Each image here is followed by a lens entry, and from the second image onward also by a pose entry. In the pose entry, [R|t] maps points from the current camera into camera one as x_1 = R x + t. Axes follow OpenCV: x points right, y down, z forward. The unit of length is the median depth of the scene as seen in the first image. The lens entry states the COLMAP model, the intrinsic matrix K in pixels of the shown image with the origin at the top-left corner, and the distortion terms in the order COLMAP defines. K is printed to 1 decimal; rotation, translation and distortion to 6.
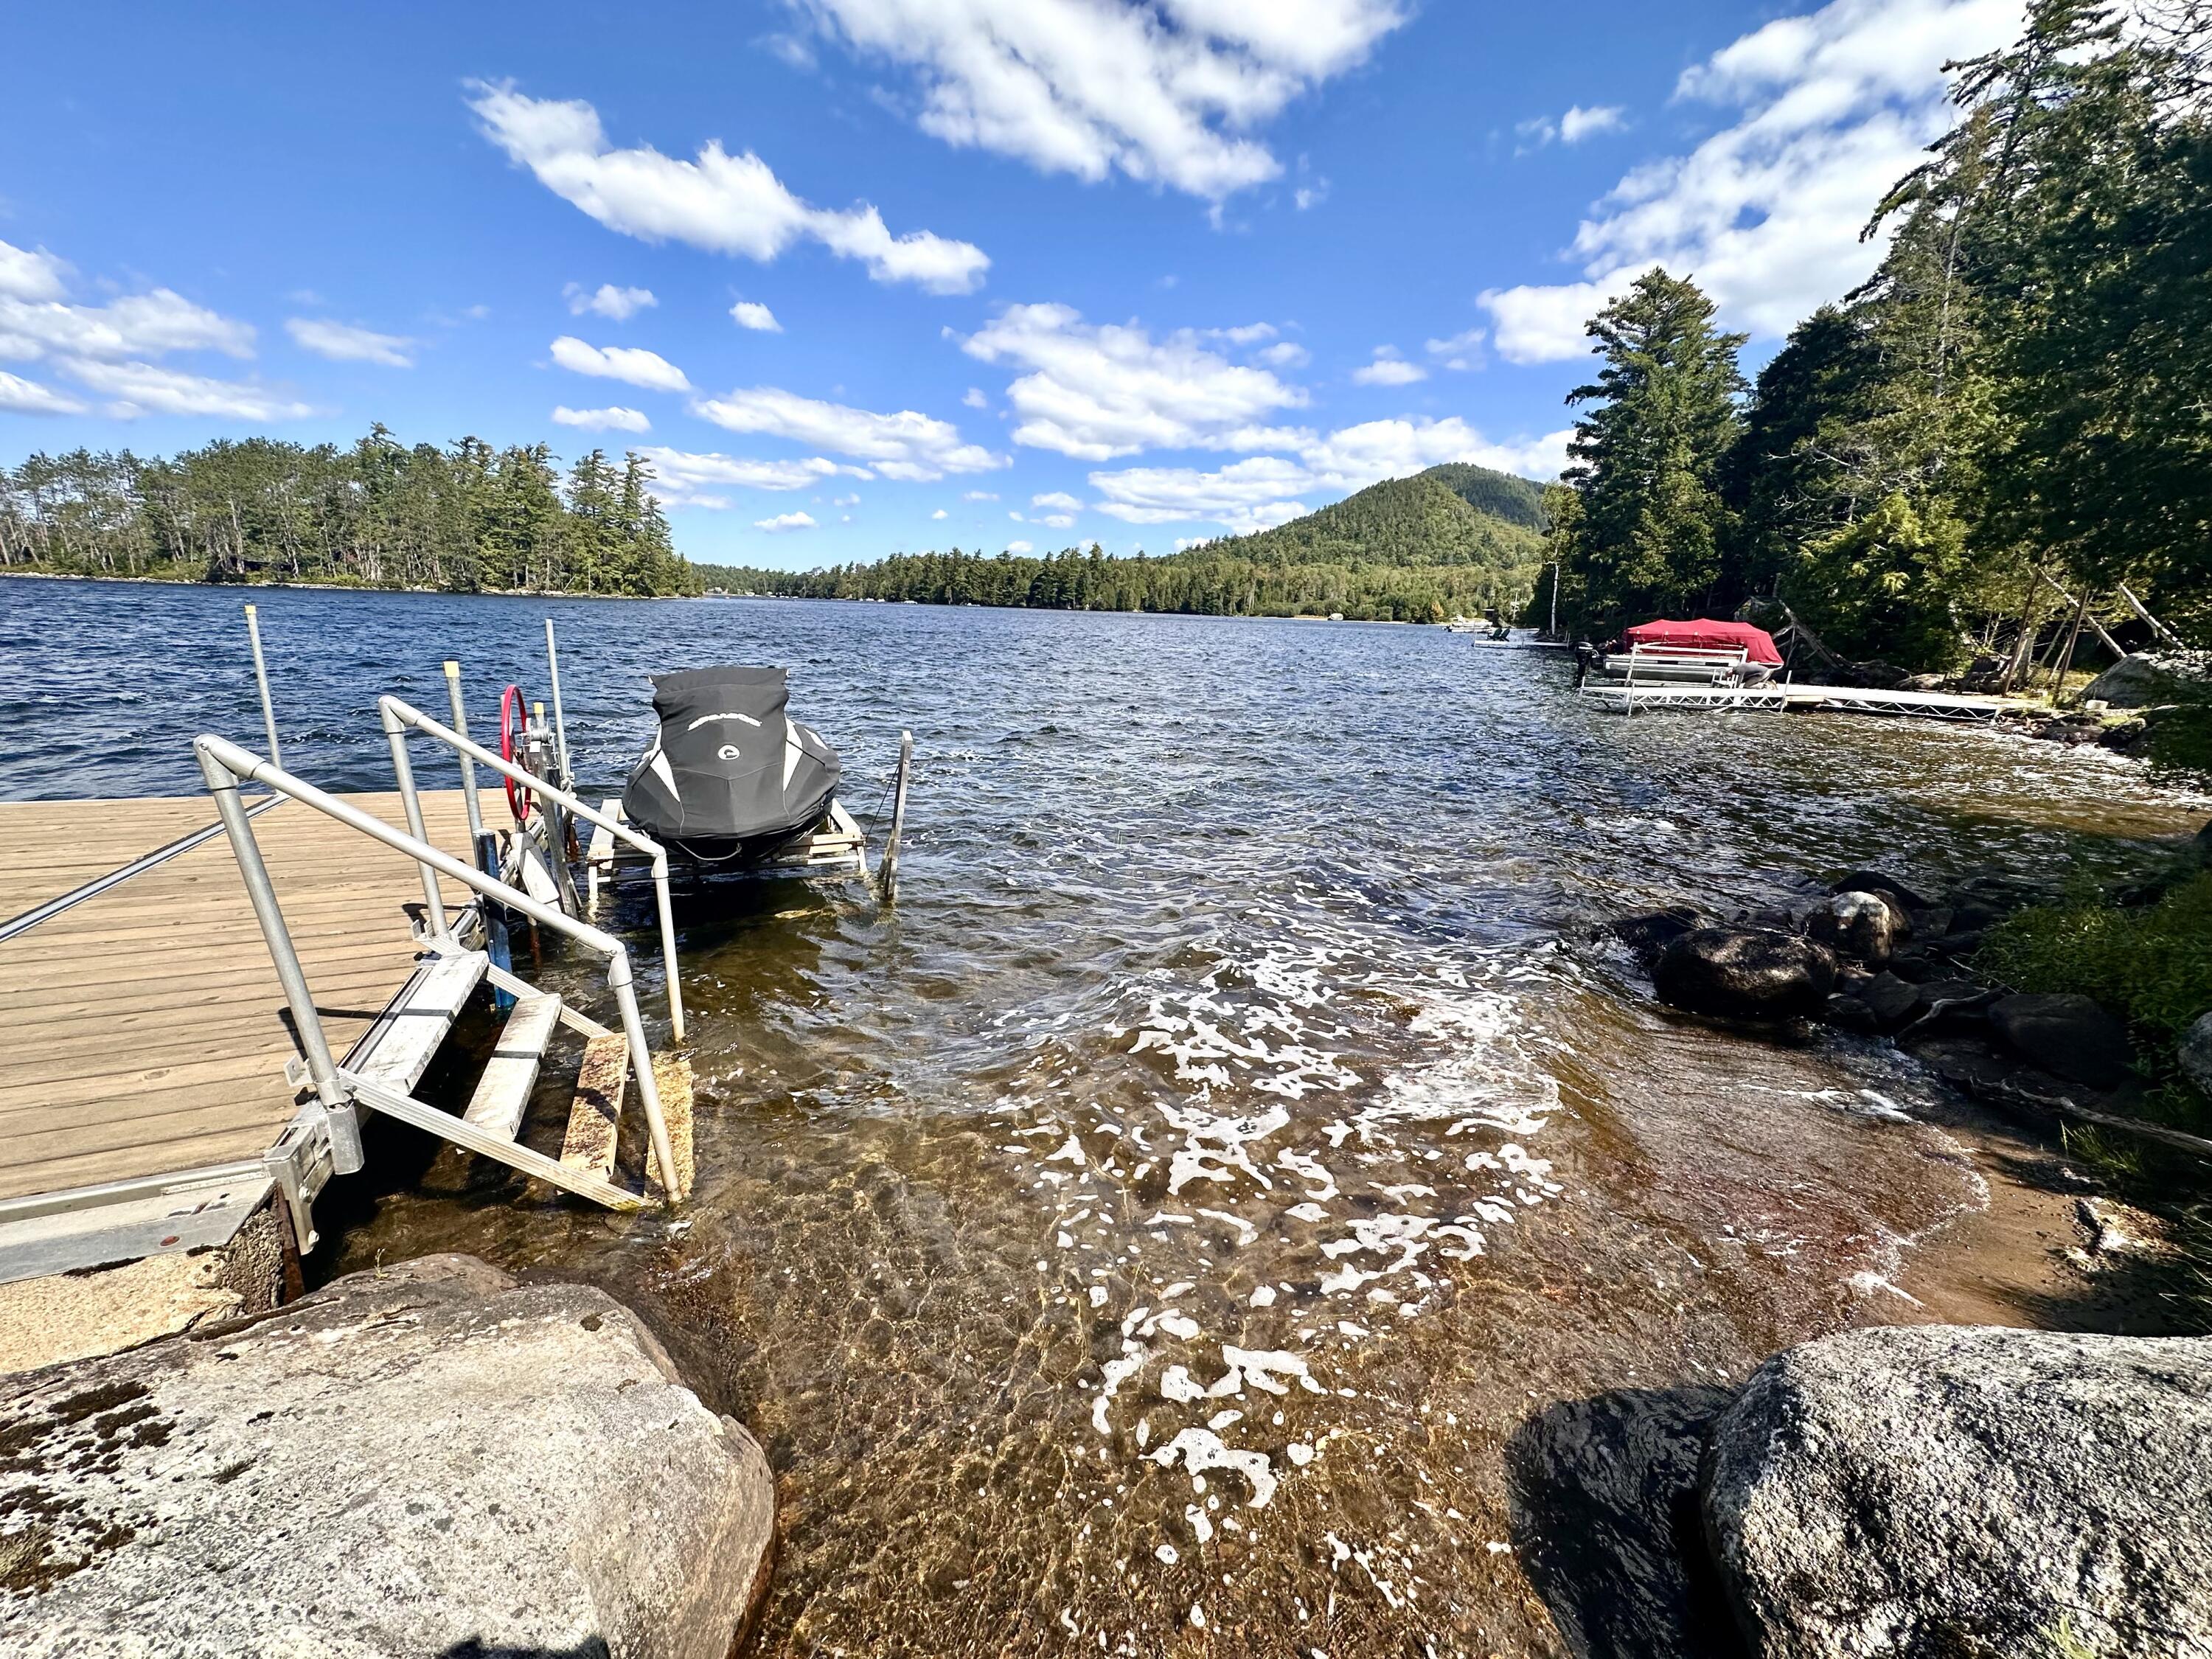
lens RADIAL K [[891.6, 0, 1104.2], [0, 891.6, 816.0], [0, 0, 1]] dist [-0.001729, 0.000454]
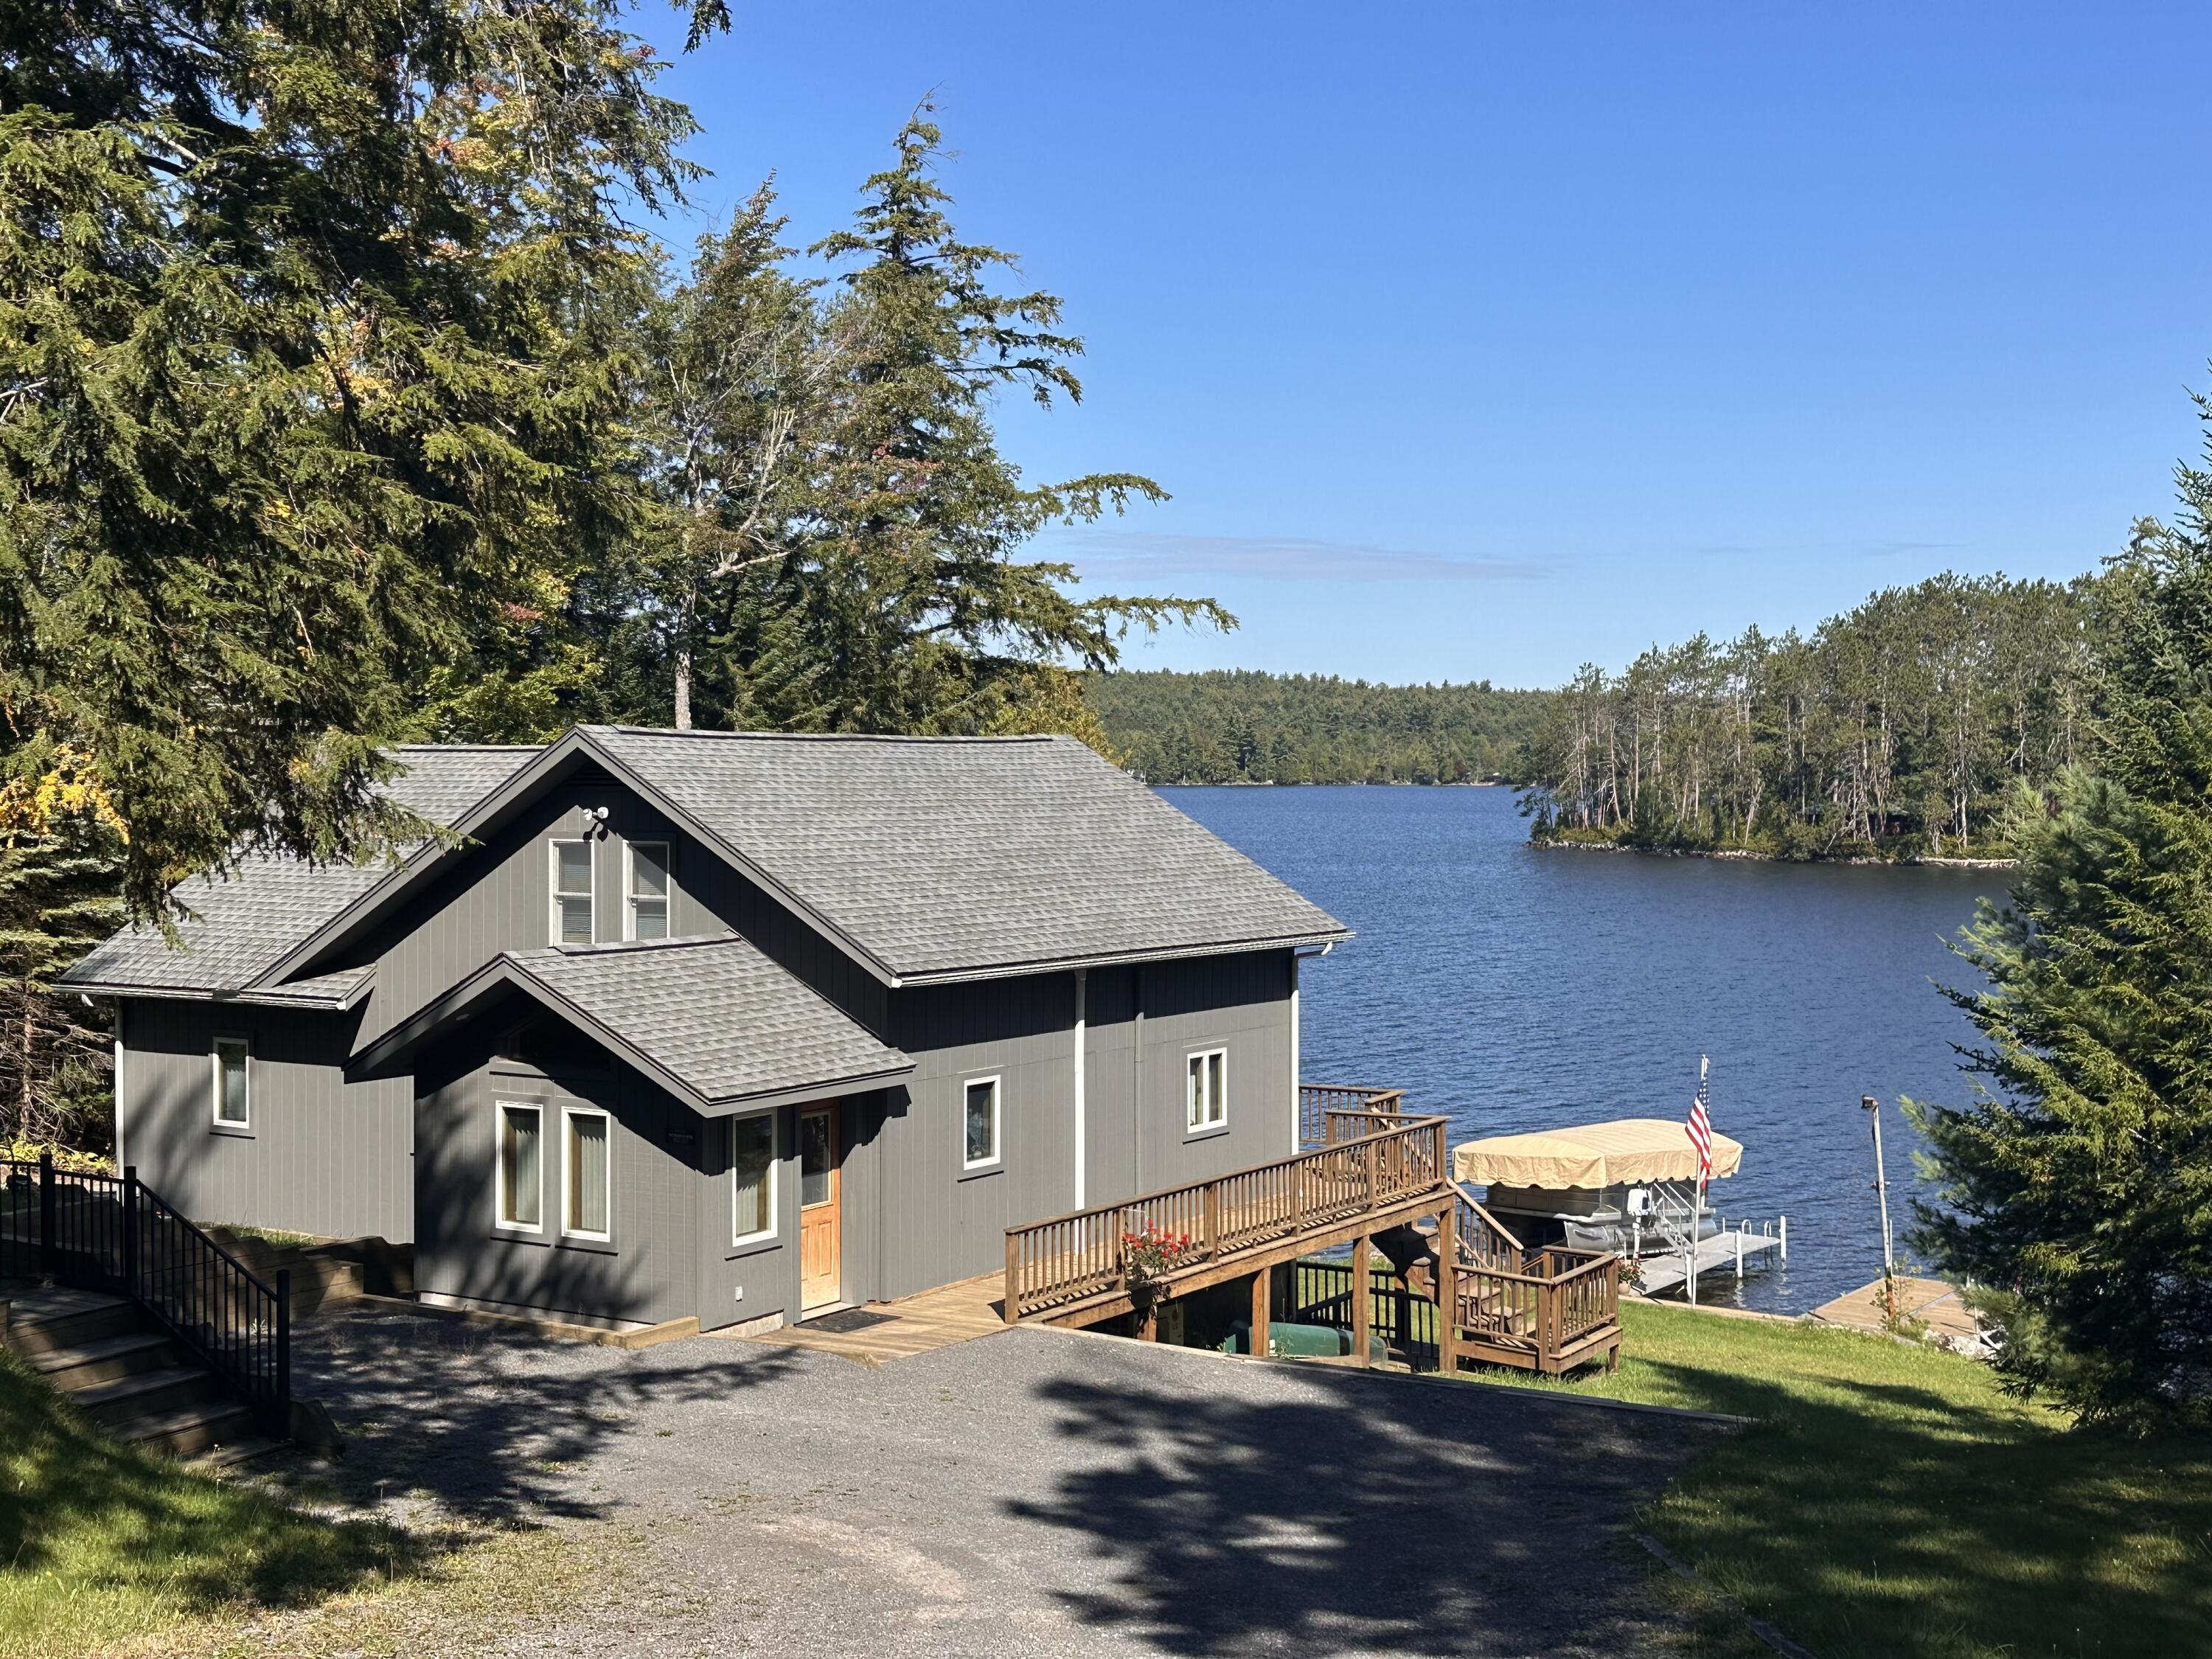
lens RADIAL K [[2751.3, 0, 1106.0], [0, 2751.3, 829.5], [0, 0, 1]] dist [0.232646, -0.674851]
pose [[0.527987, -0.006489, -0.849228, 0.084554], [-0.178768, 0.976716, -0.118608, 0.001794], [0.830224, 0.214439, 0.514533, -0.100879]]
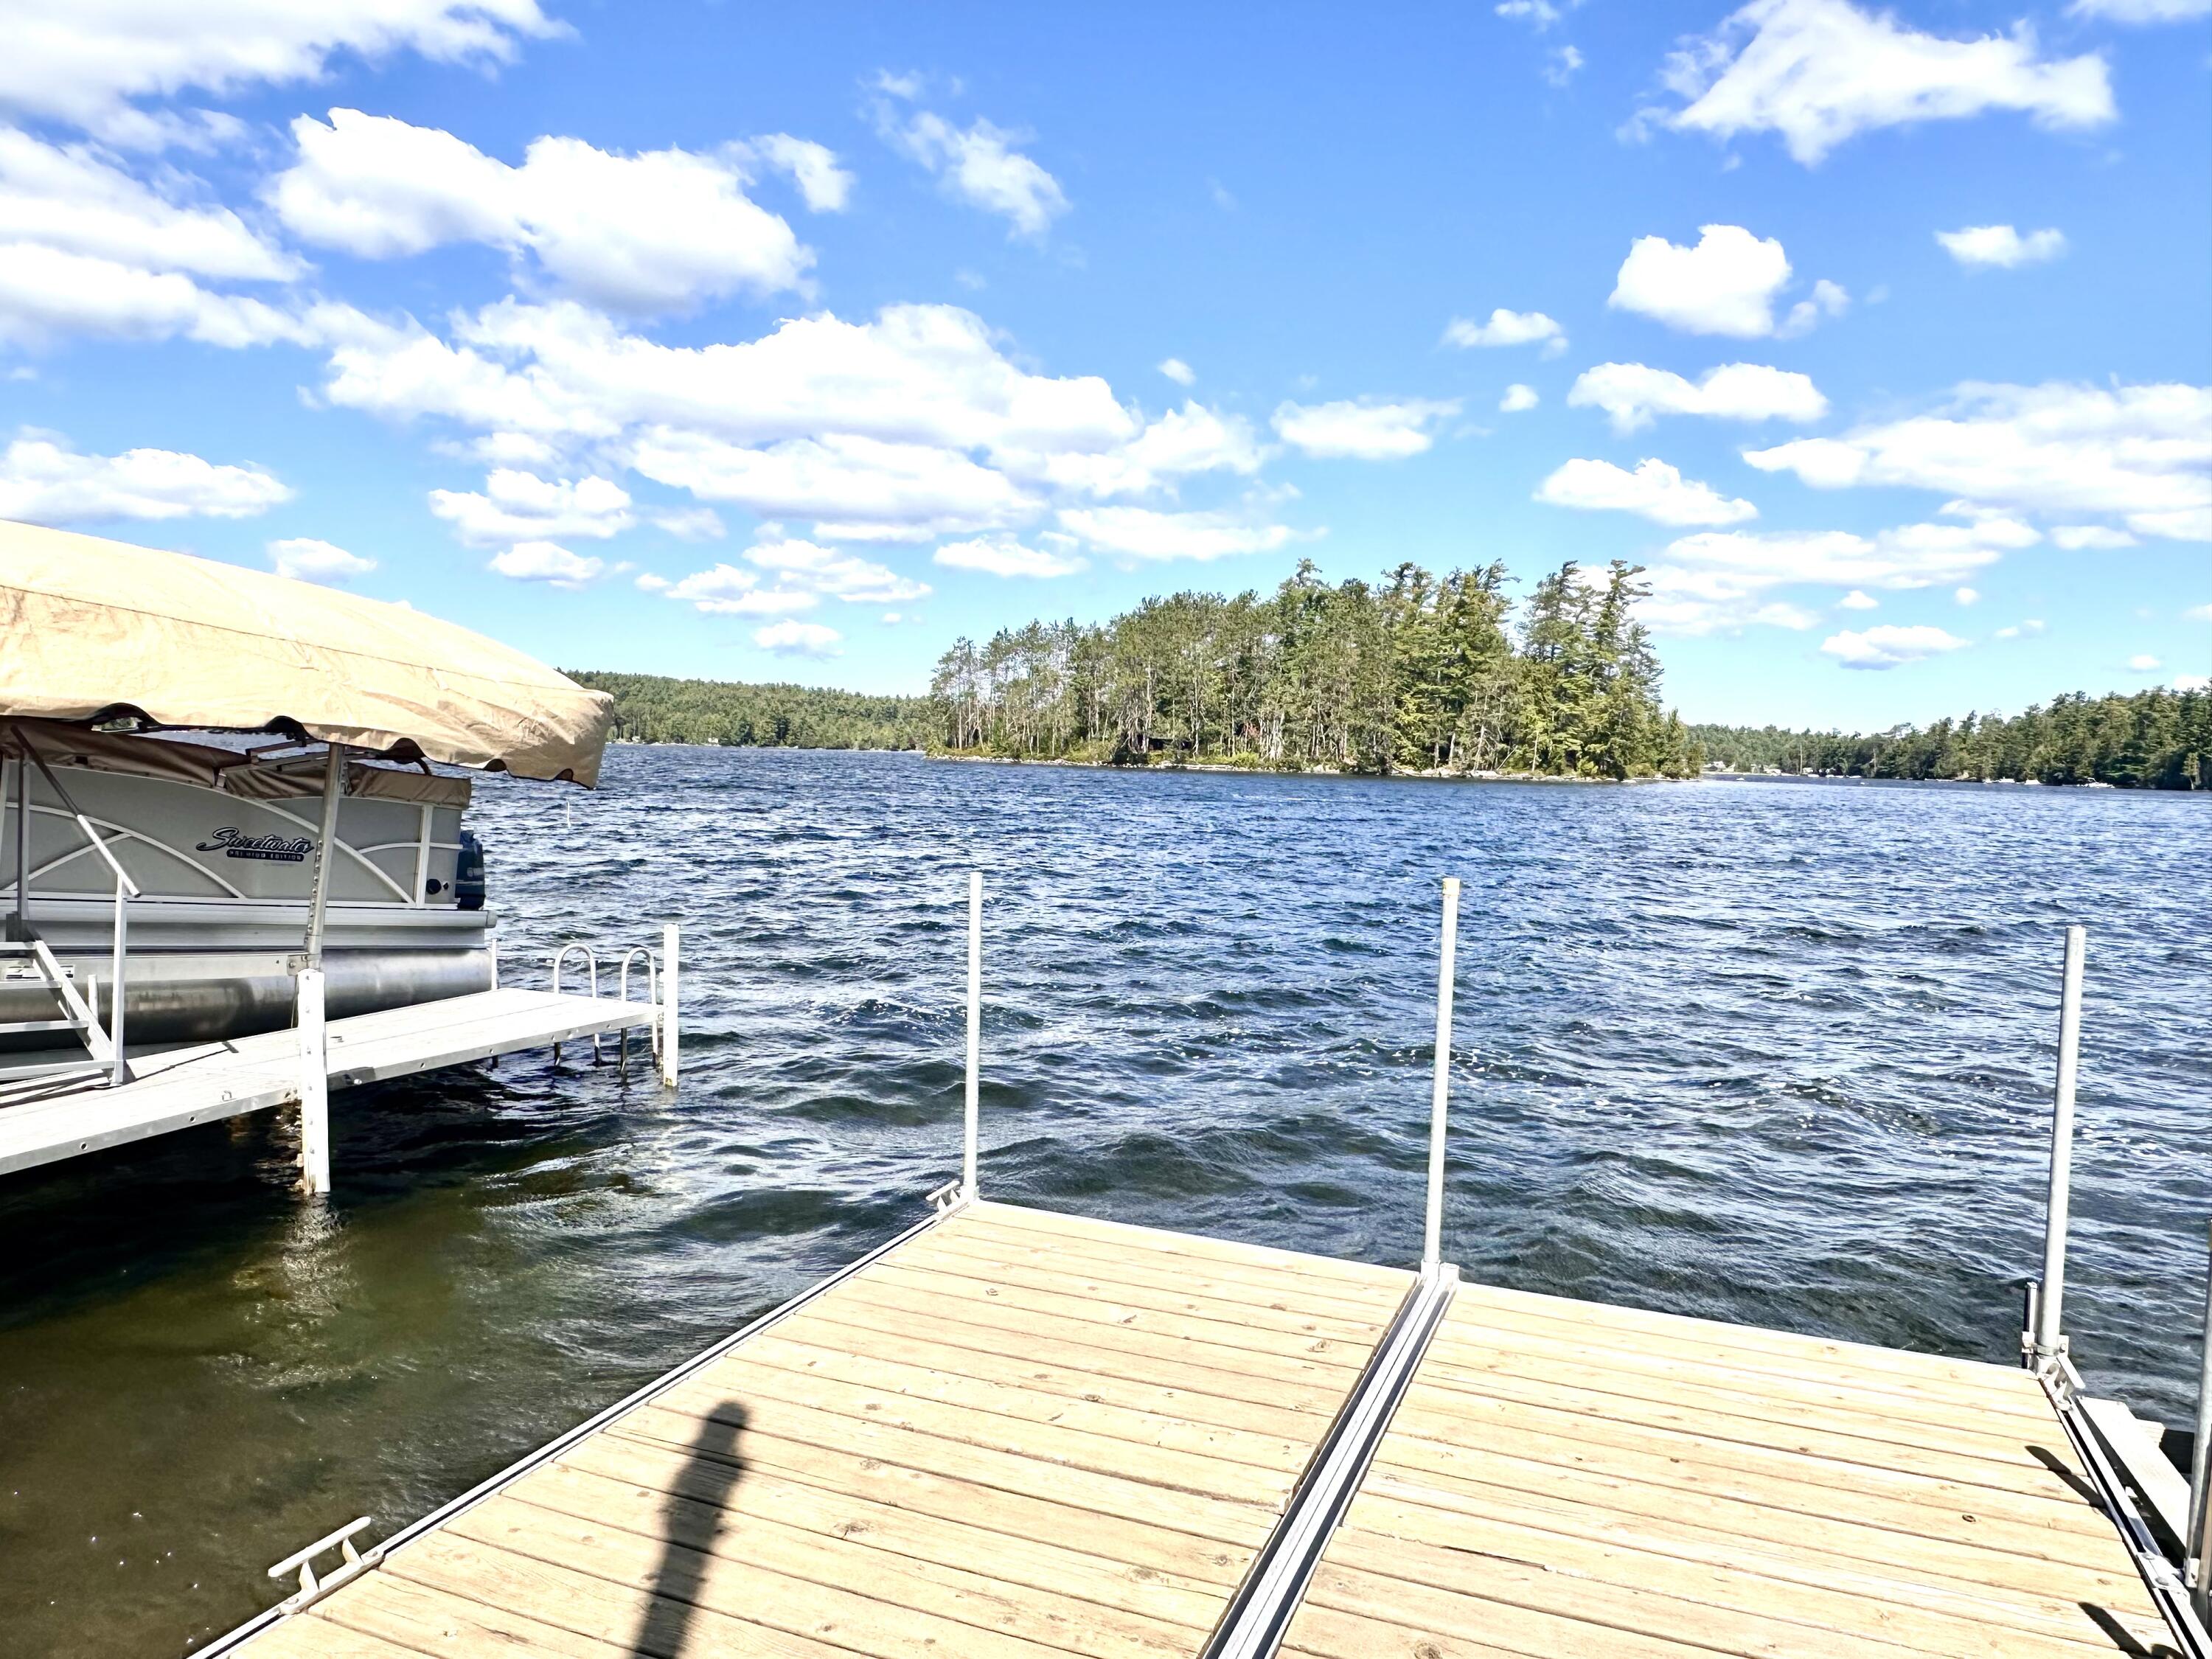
lens RADIAL K [[1521.3, 0, 1093.3], [0, 1521.3, 845.9], [0, 0, 1]] dist [0.005667, -0.000980]
pose [[0.708200, 0.025963, -0.705534, -0.009192], [-0.162703, 0.978427, -0.127313, -0.002438], [0.687008, 0.204955, 0.697146, 0.008084]]
